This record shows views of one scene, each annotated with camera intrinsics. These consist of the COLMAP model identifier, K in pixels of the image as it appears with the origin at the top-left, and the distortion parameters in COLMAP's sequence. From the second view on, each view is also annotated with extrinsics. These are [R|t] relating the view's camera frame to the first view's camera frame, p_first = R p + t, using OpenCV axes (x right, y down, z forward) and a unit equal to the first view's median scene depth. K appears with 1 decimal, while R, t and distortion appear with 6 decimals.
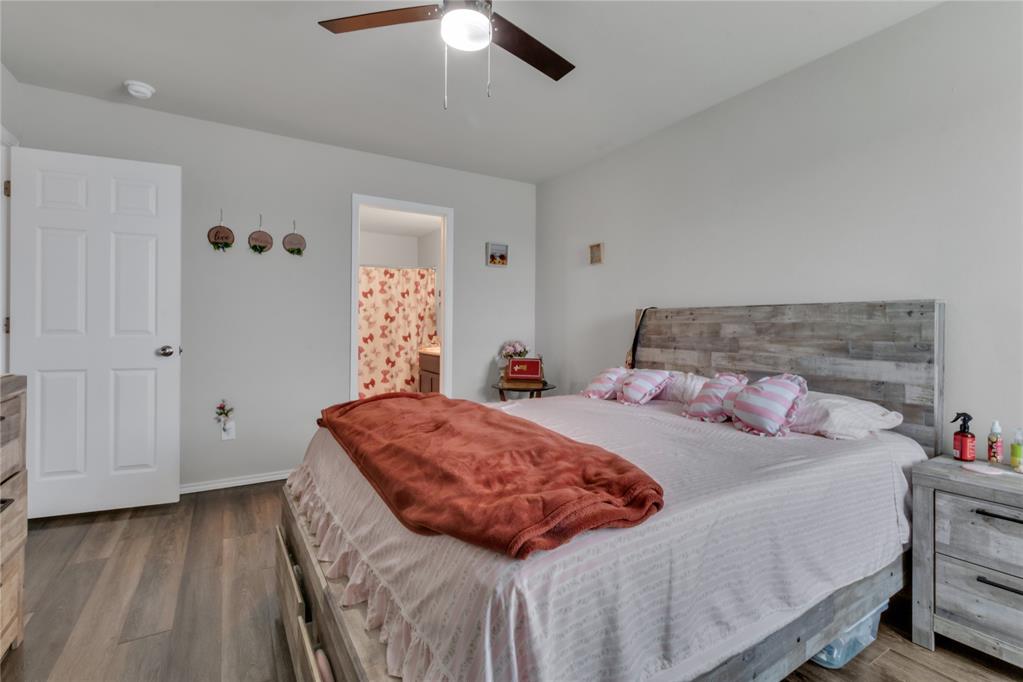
lens RADIAL K [[486.2, 0, 519.4], [0, 486.2, 331.8], [0, 0, 1]] dist [0.001128, -0.000195]
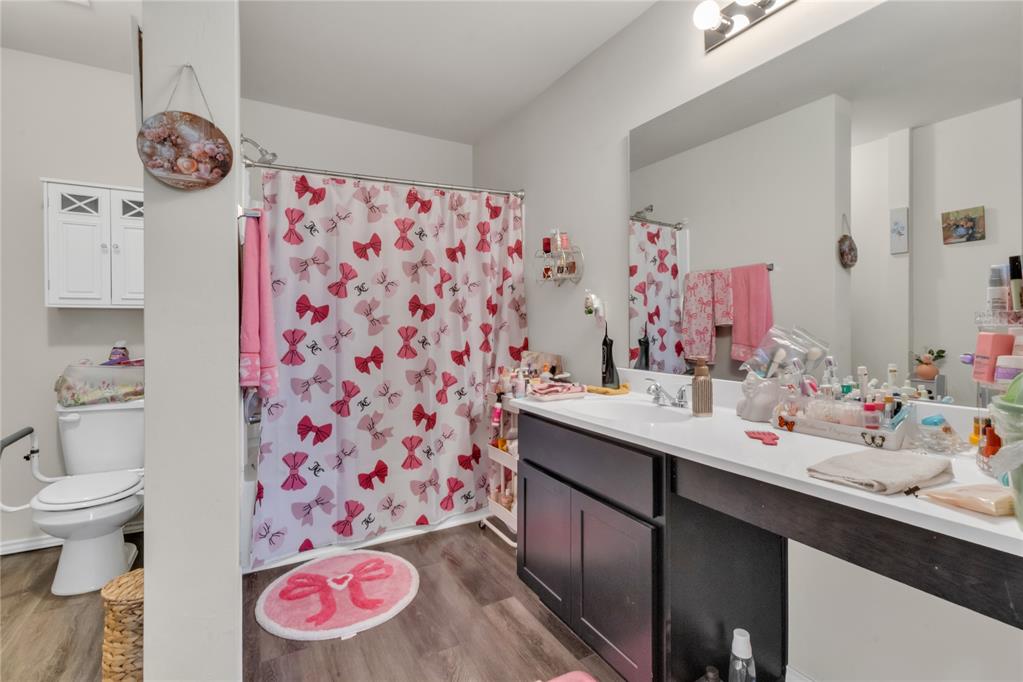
lens RADIAL K [[486.2, 0, 521.5], [0, 486.2, 325.9], [0, 0, 1]] dist [0.001128, -0.000195]
pose [[0.999796, -0.012378, -0.015985, -0.174759], [0.012115, 0.999792, -0.016422, -0.006037], [0.016184, 0.016225, 0.999737, 0.587111]]
